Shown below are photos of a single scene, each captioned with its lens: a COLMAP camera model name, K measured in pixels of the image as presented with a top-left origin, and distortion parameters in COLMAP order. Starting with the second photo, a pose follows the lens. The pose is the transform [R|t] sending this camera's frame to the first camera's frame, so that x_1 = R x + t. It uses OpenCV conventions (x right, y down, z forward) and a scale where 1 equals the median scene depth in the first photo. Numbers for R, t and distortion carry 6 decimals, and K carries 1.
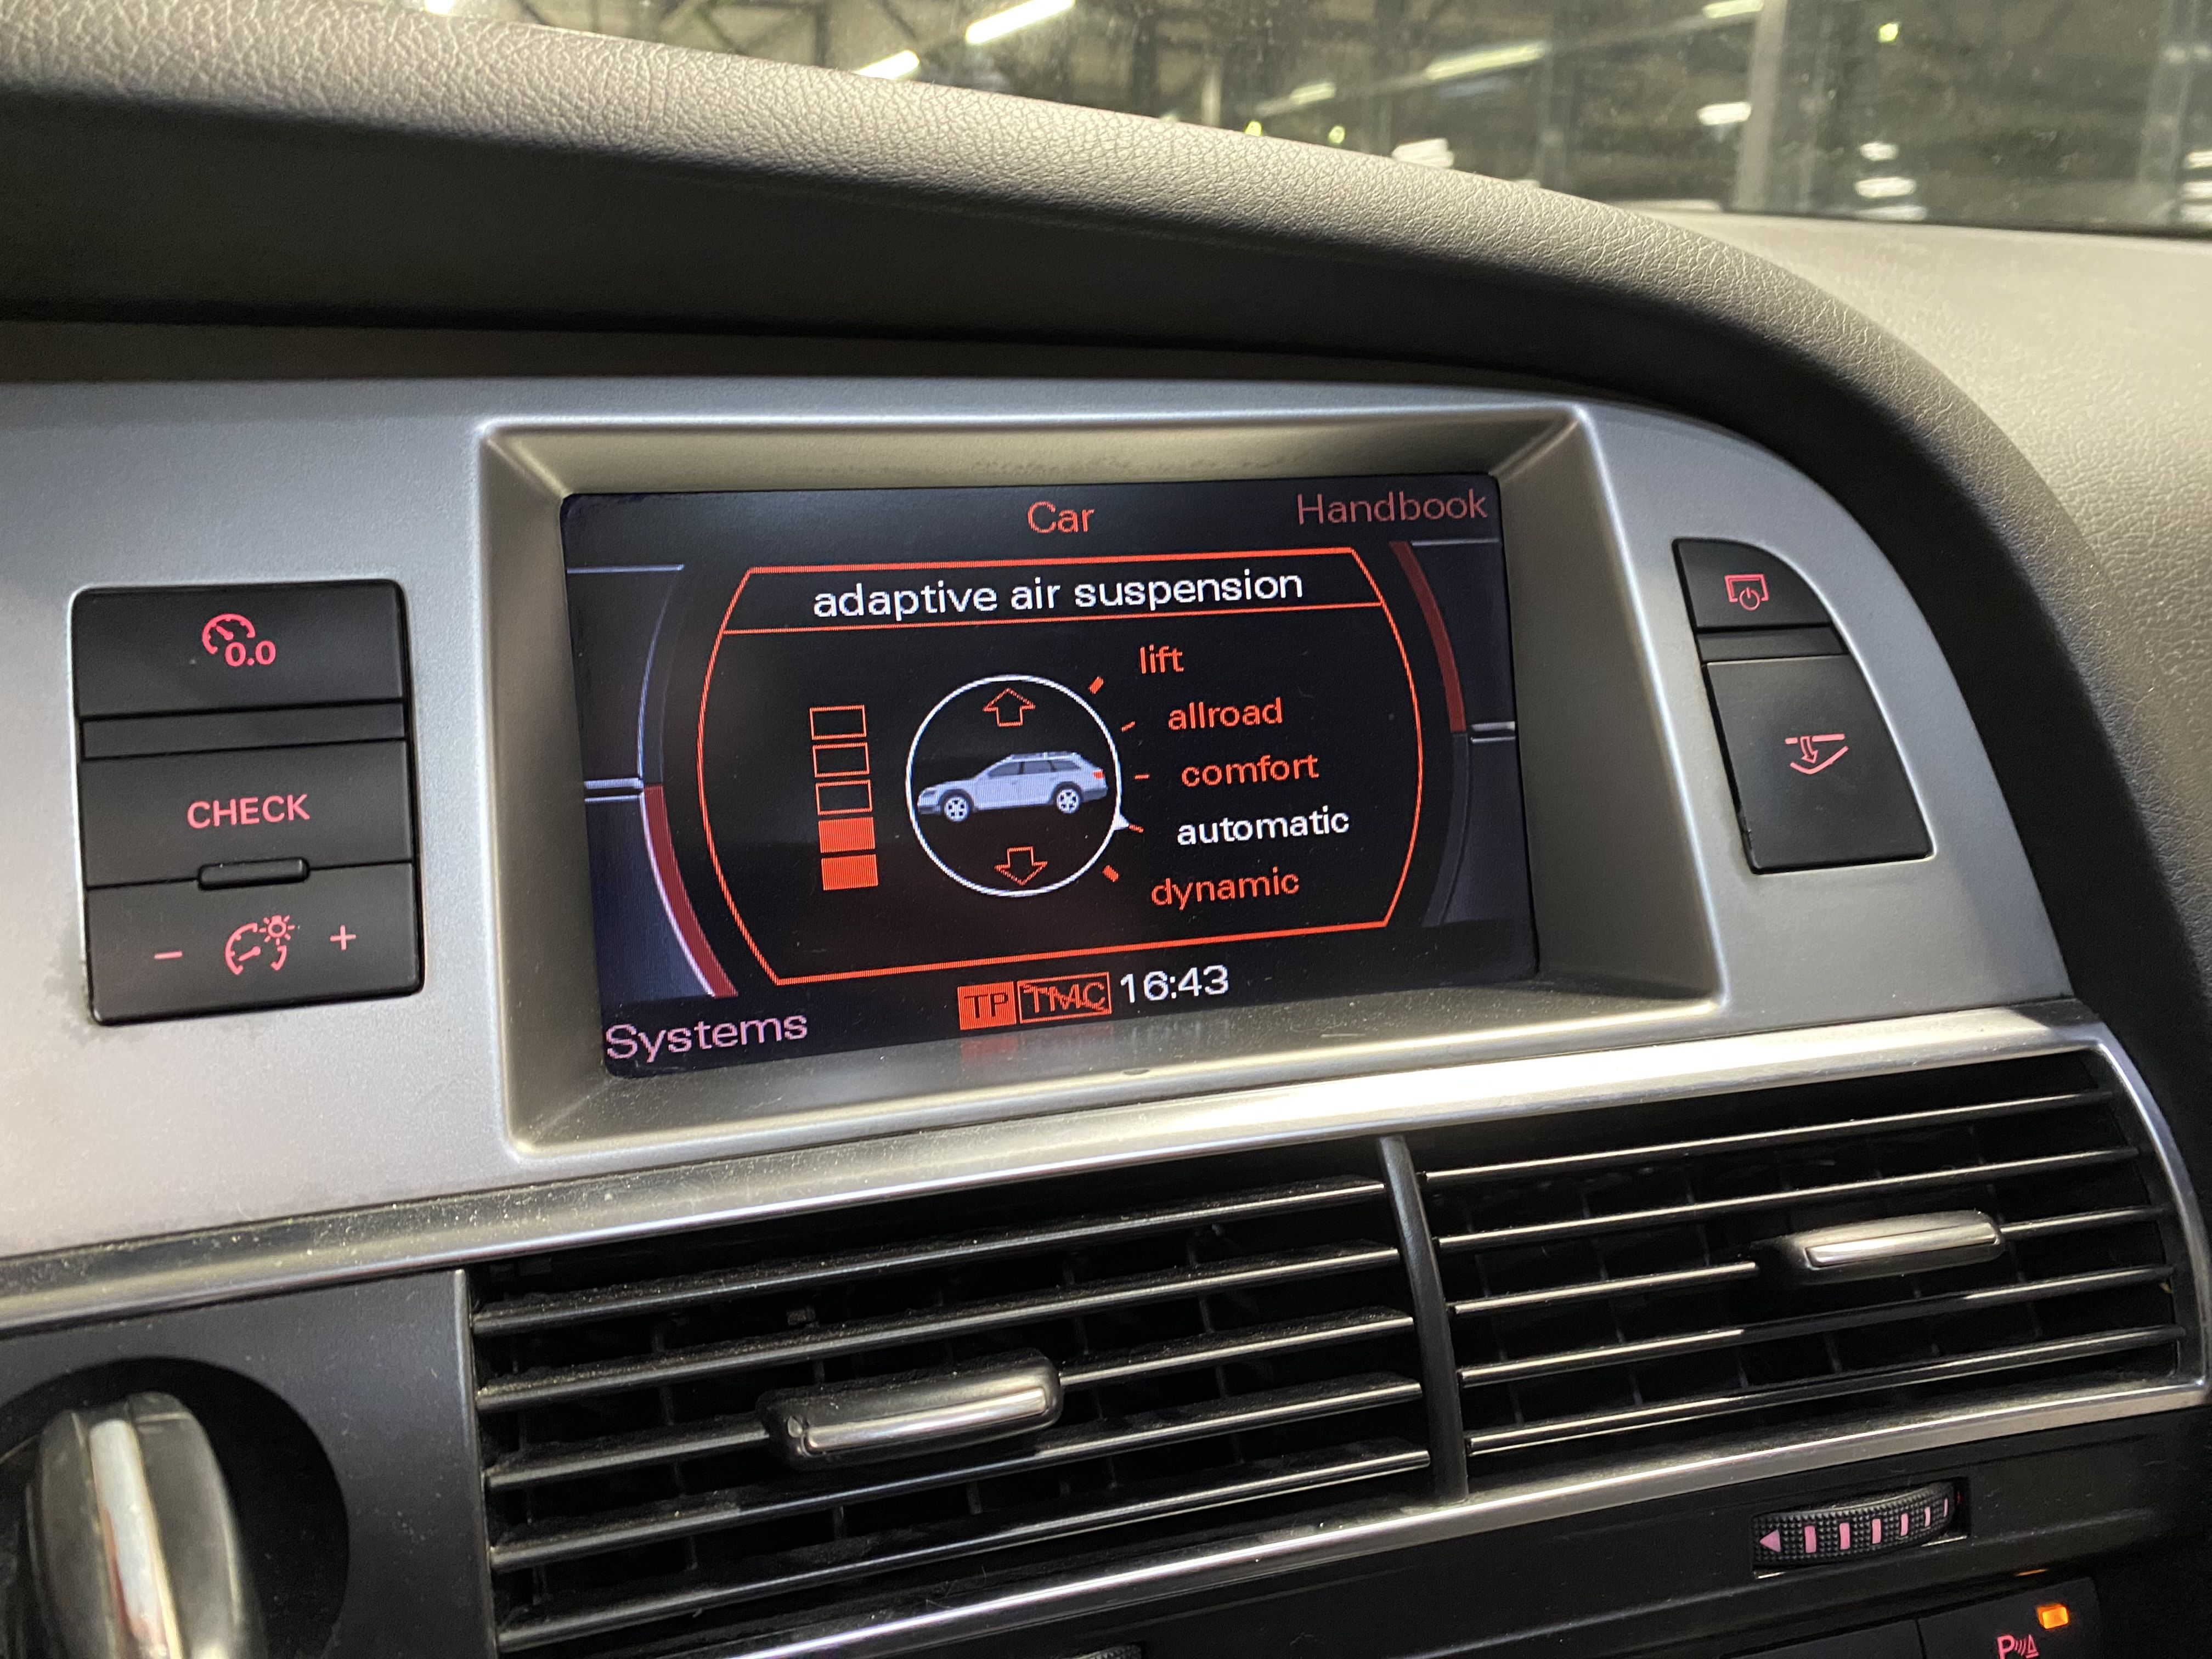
lens RADIAL K [[1627.9, 0, 1070.3], [0, 1627.9, 829.5], [0, 0, 1]] dist [0.010907, 0.002871]
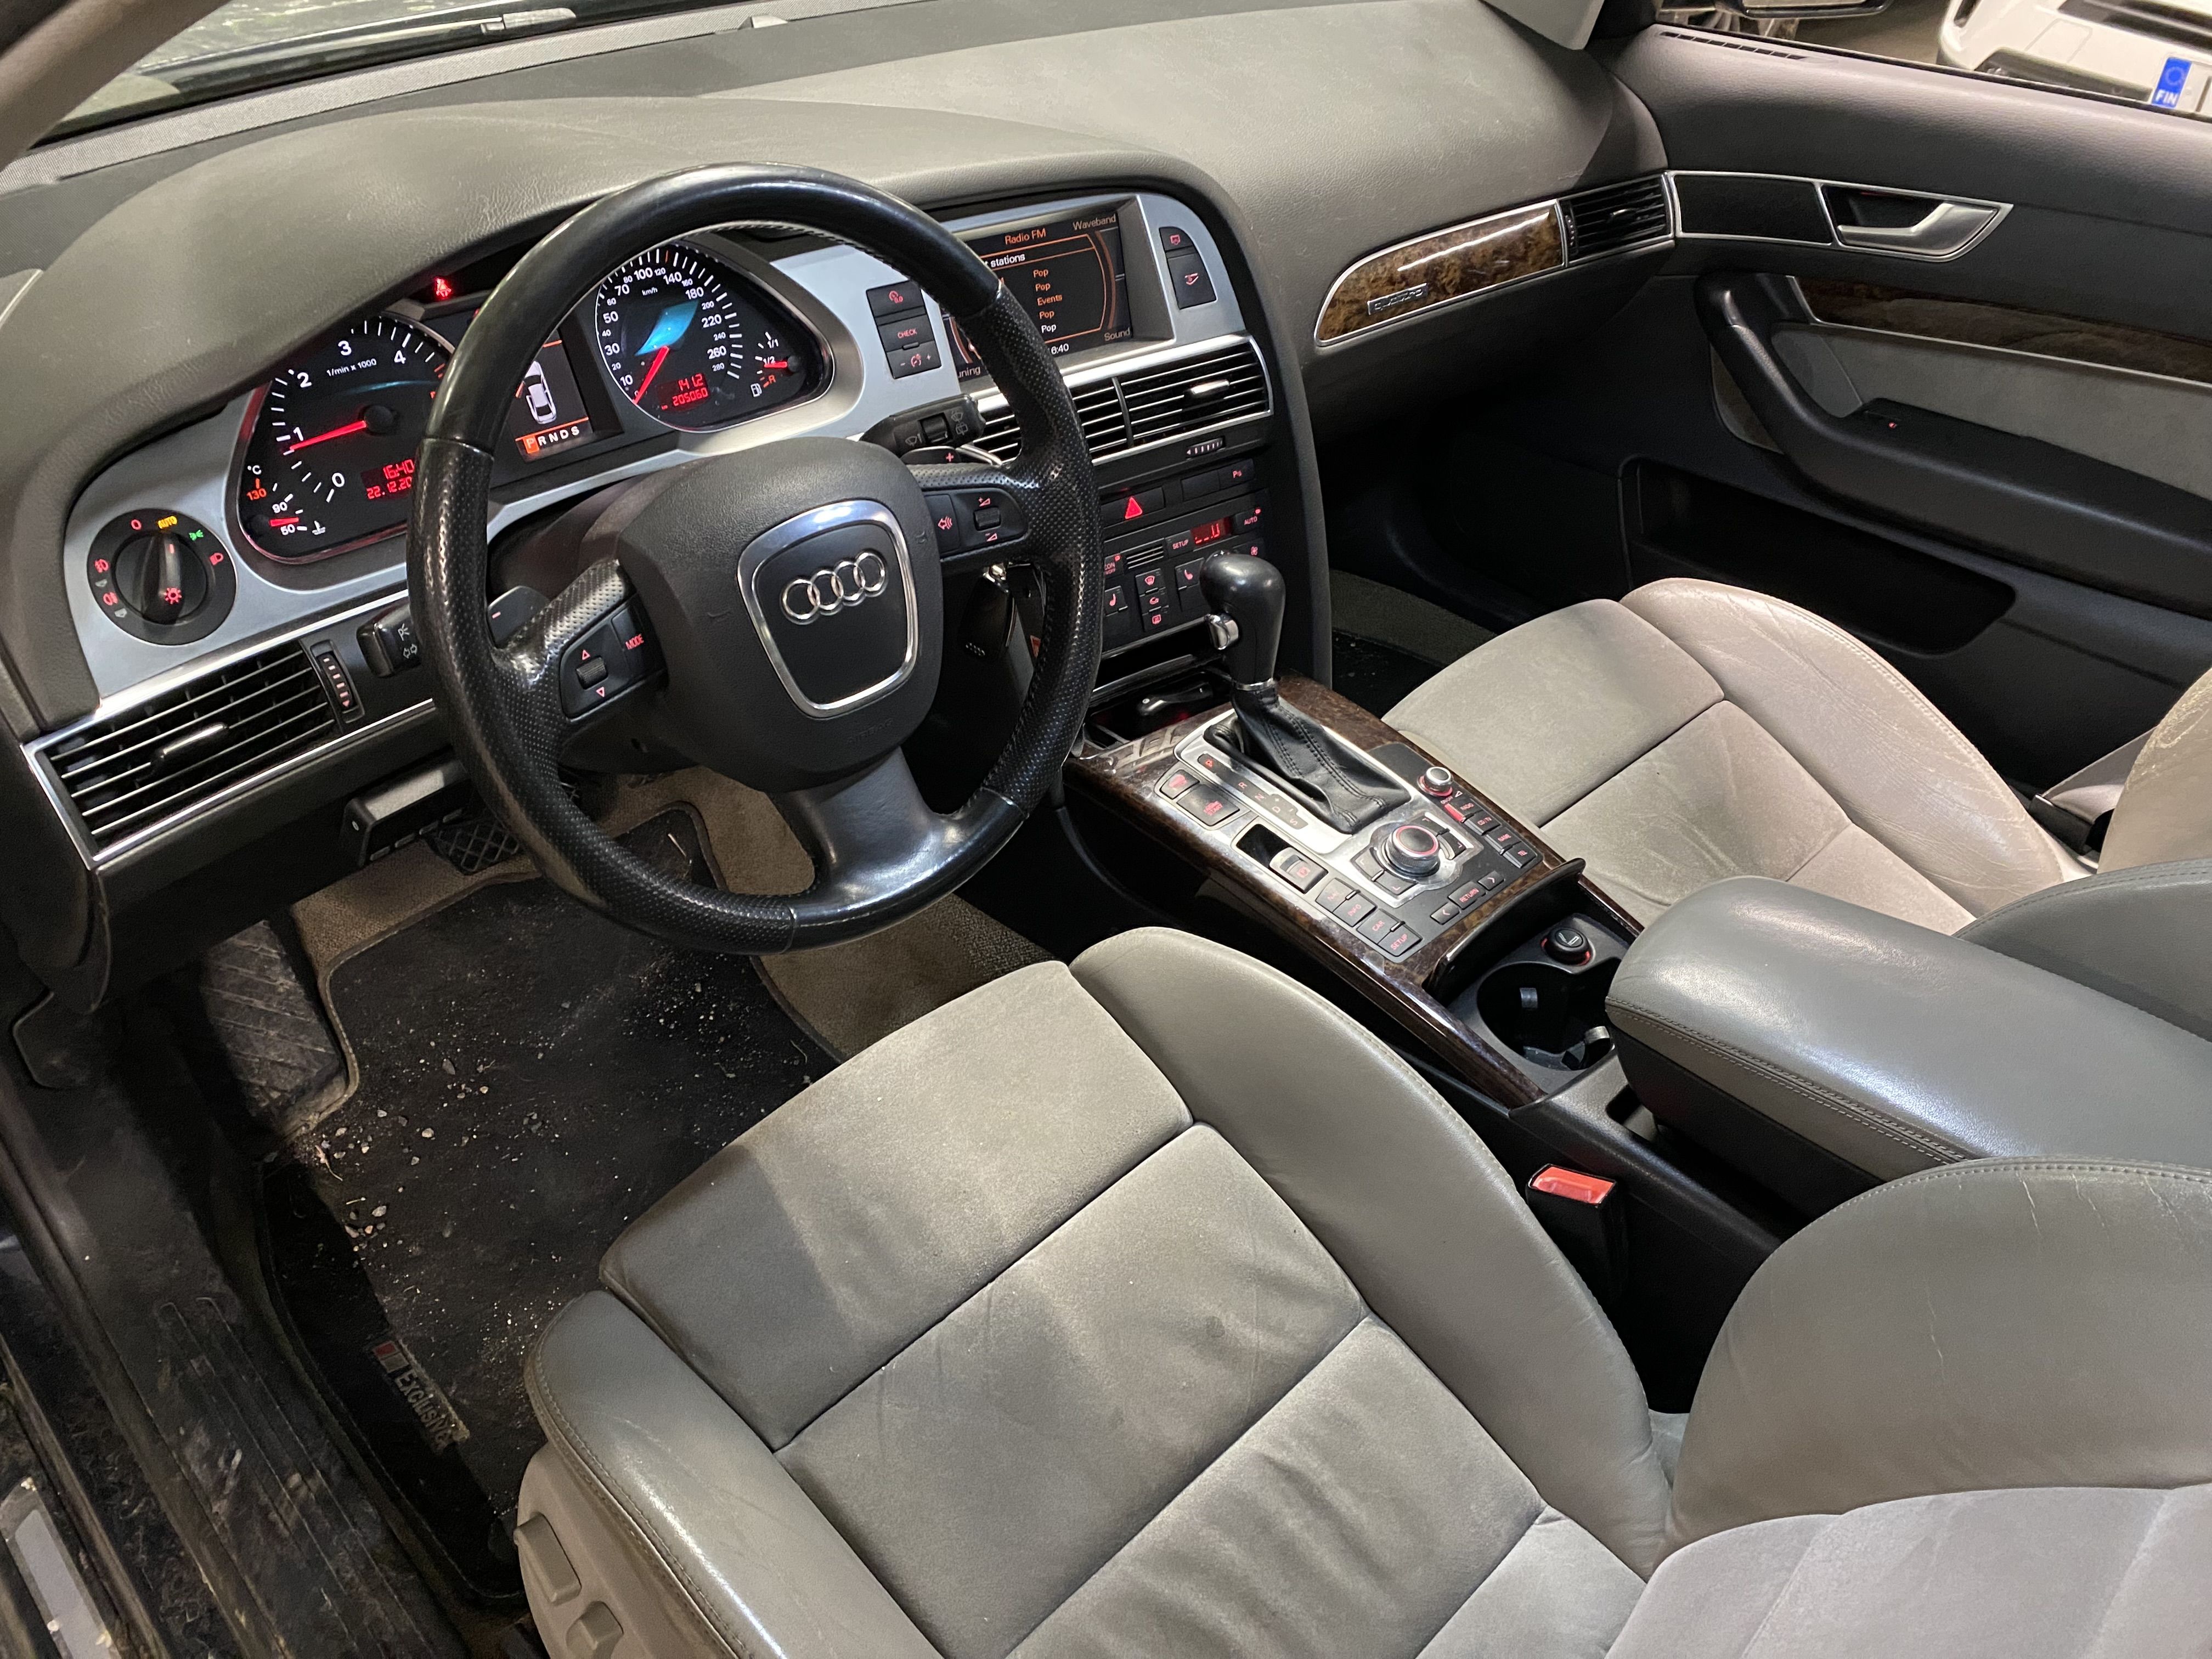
lens RADIAL K [[1681.6, 0, 1063.8], [0, 1681.6, 798.4], [0, 0, 1]] dist [0.106317, -0.187409]
pose [[0.940736, -0.184292, 0.284697, -1.555511], [0.072336, 0.929186, 0.362465, -0.465937], [-0.331335, -0.320390, 0.887450, -3.696061]]
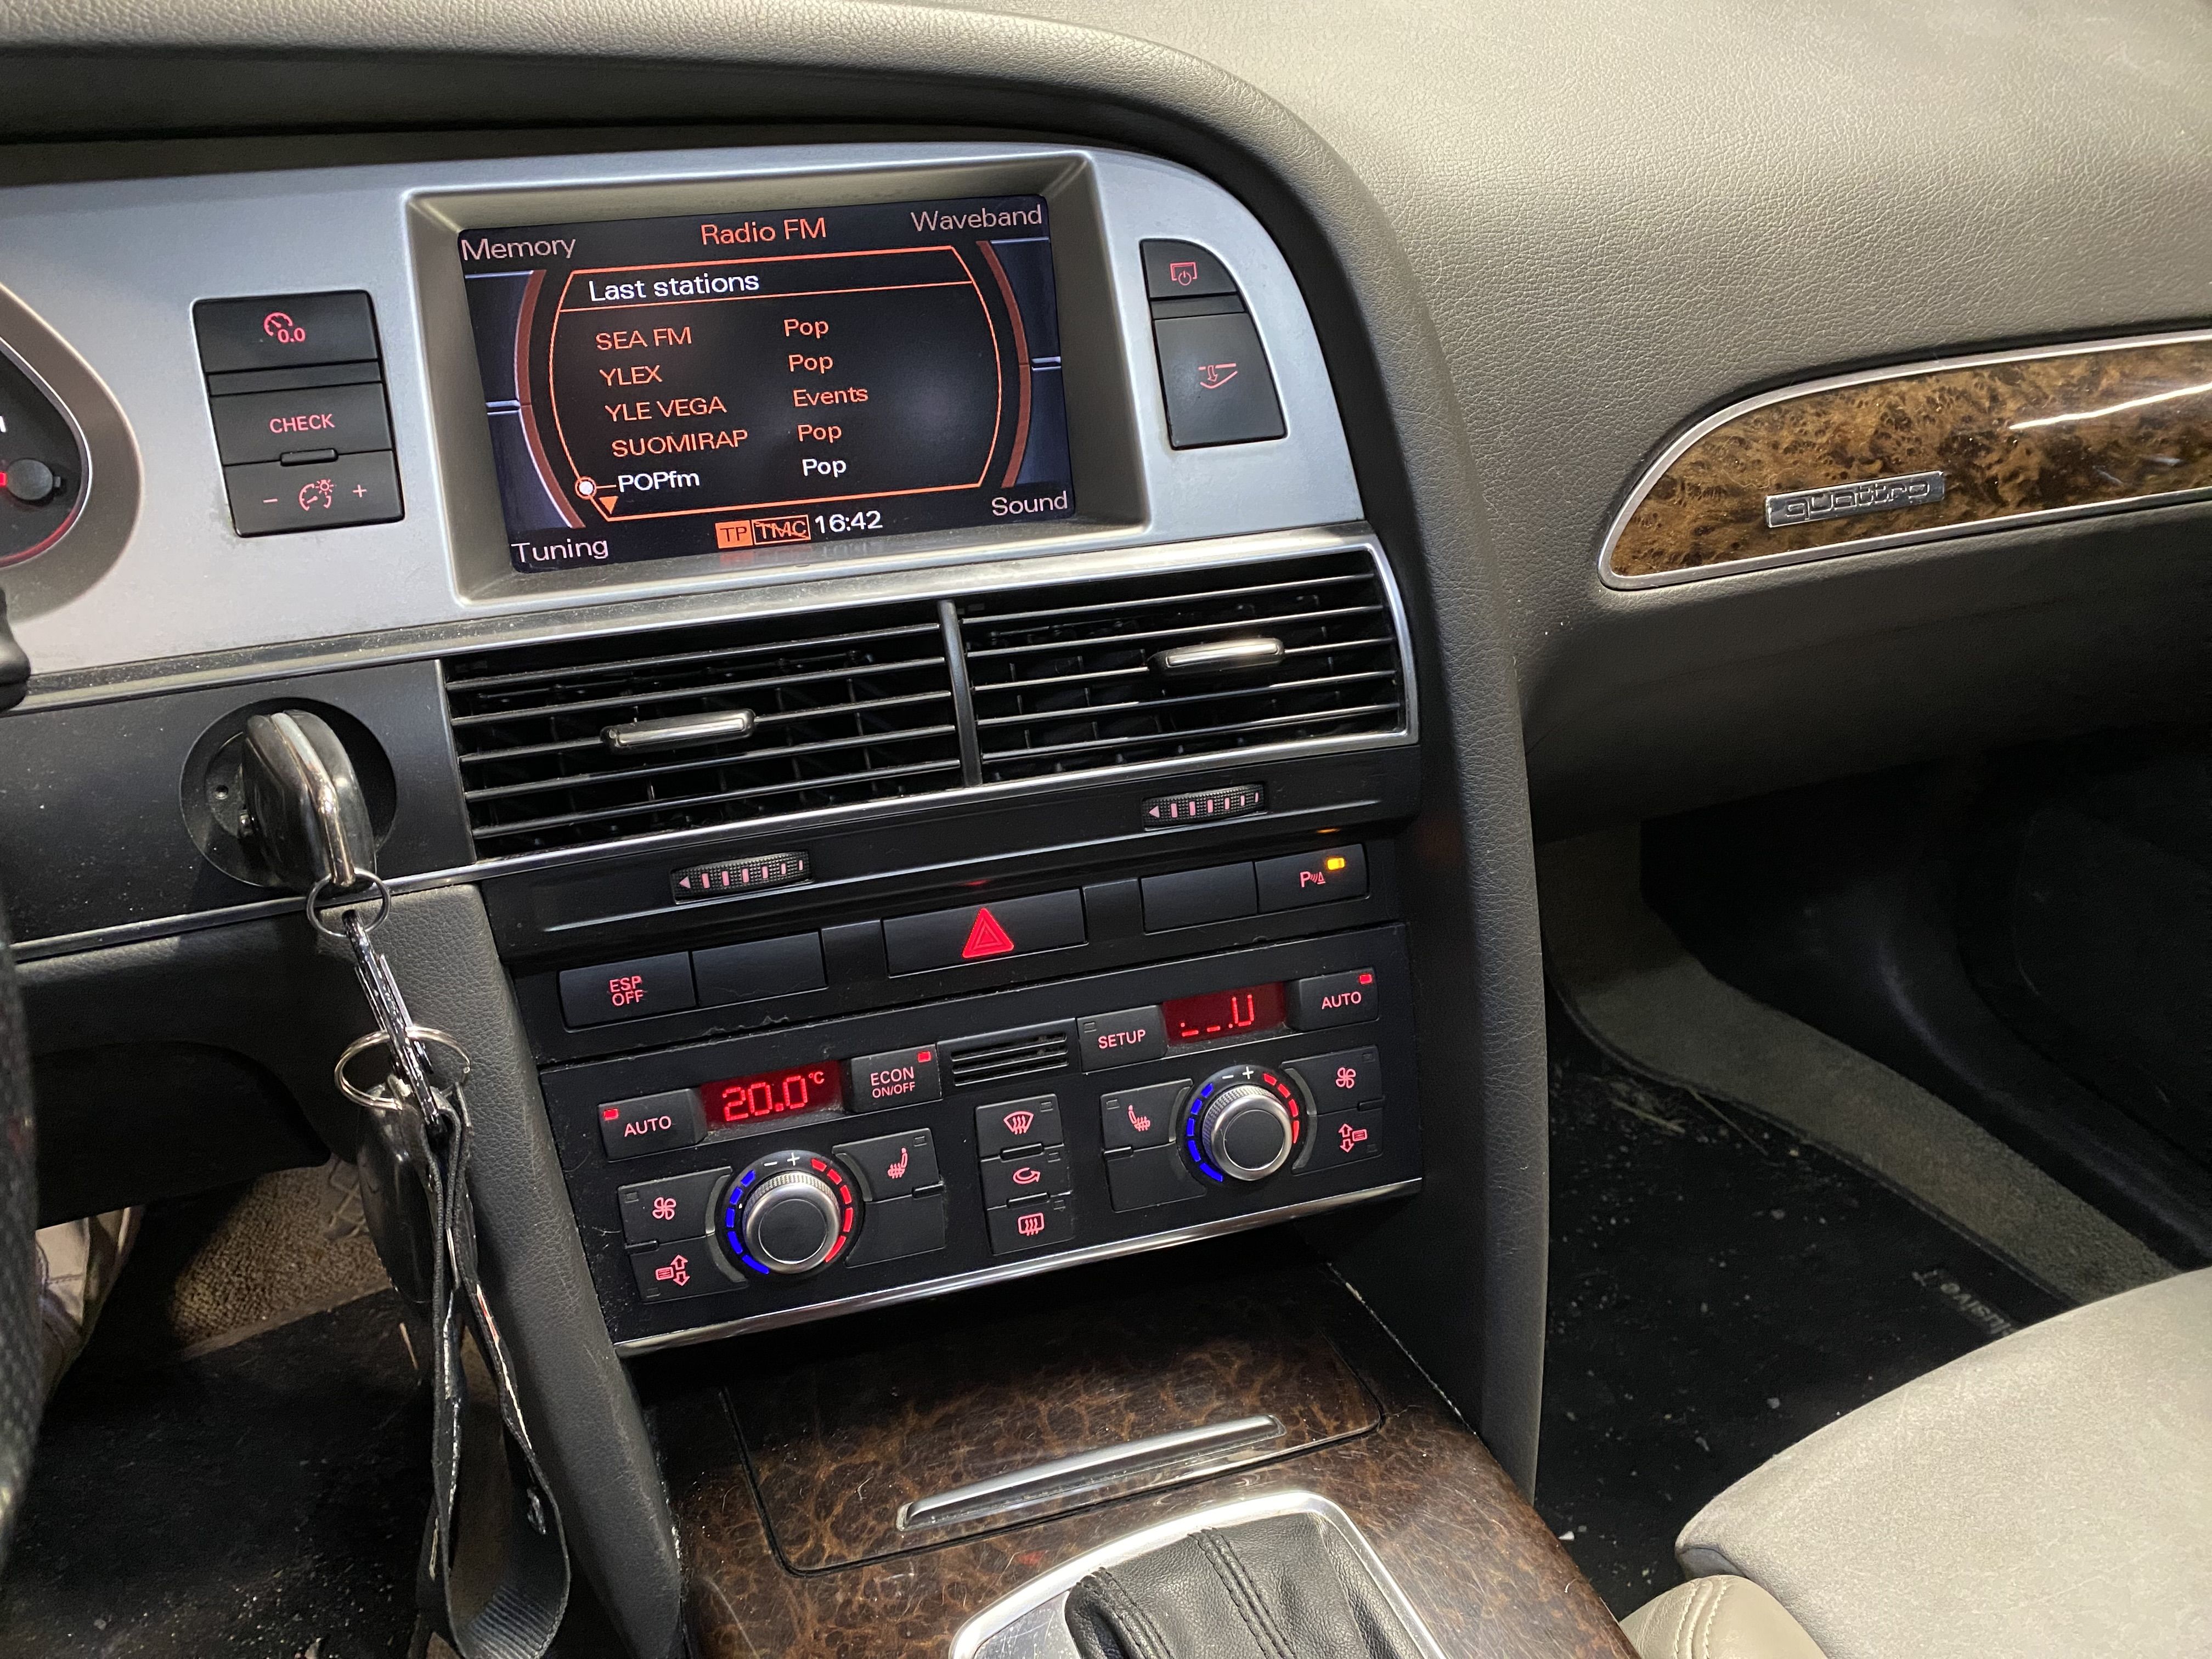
lens RADIAL K [[1681.6, 0, 1063.8], [0, 1681.6, 798.4], [0, 0, 1]] dist [0.106317, -0.187409]
pose [[0.999890, -0.012979, -0.007174, 0.332179], [0.014228, 0.976022, 0.217206, -0.003513], [0.004183, -0.217284, 0.976099, -0.875401]]
